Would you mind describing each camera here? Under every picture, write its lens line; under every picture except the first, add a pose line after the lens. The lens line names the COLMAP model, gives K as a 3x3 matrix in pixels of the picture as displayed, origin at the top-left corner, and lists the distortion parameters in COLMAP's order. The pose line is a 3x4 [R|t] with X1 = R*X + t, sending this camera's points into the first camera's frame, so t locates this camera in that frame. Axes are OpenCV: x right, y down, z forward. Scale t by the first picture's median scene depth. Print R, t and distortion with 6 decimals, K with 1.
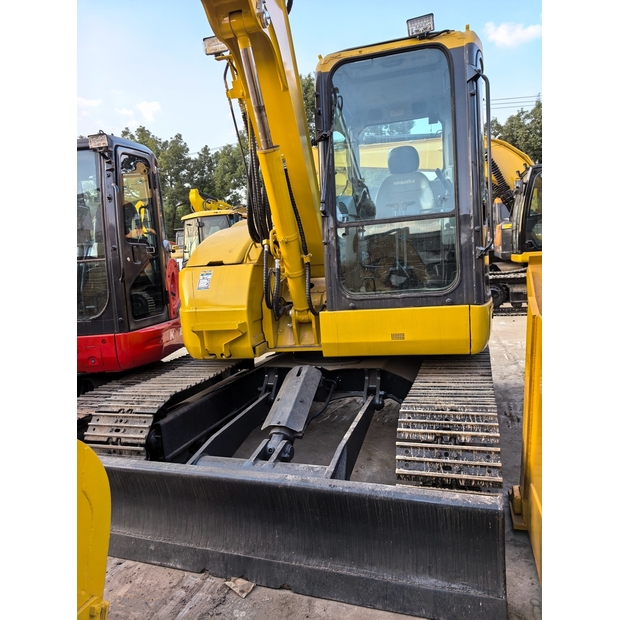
lens RADIAL K [[453.5, 0, 307.4], [0, 453.5, 302.9], [0, 0, 1]] dist [0.073838, -0.094647]
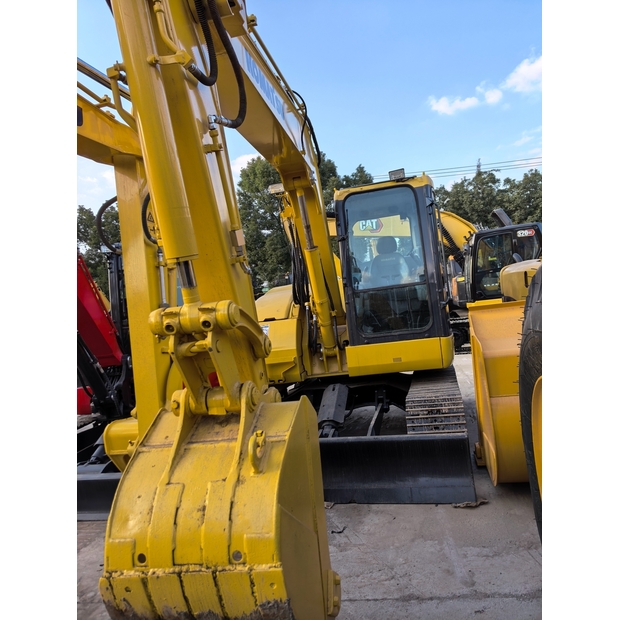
lens RADIAL K [[453.5, 0, 307.4], [0, 453.5, 302.9], [0, 0, 1]] dist [0.073838, -0.094647]
pose [[0.996083, -0.045151, 0.076028, -0.208772], [0.053922, 0.991599, -0.117577, 0.044296], [-0.070080, 0.121215, 0.990149, -0.529695]]
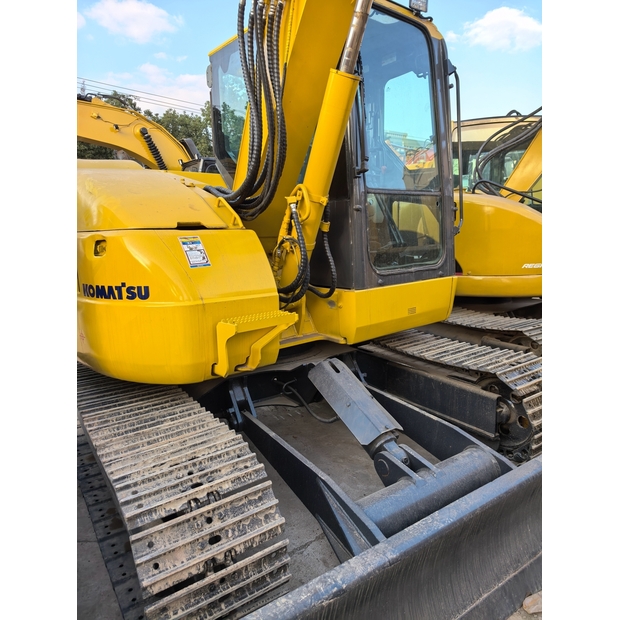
lens RADIAL K [[453.5, 0, 307.4], [0, 453.5, 302.9], [0, 0, 1]] dist [0.073838, -0.094647]
pose [[0.572116, -0.068965, 0.817268, -0.691651], [0.055831, 0.997422, 0.045084, -0.001275], [-0.818270, 0.019835, 0.574492, 0.569030]]
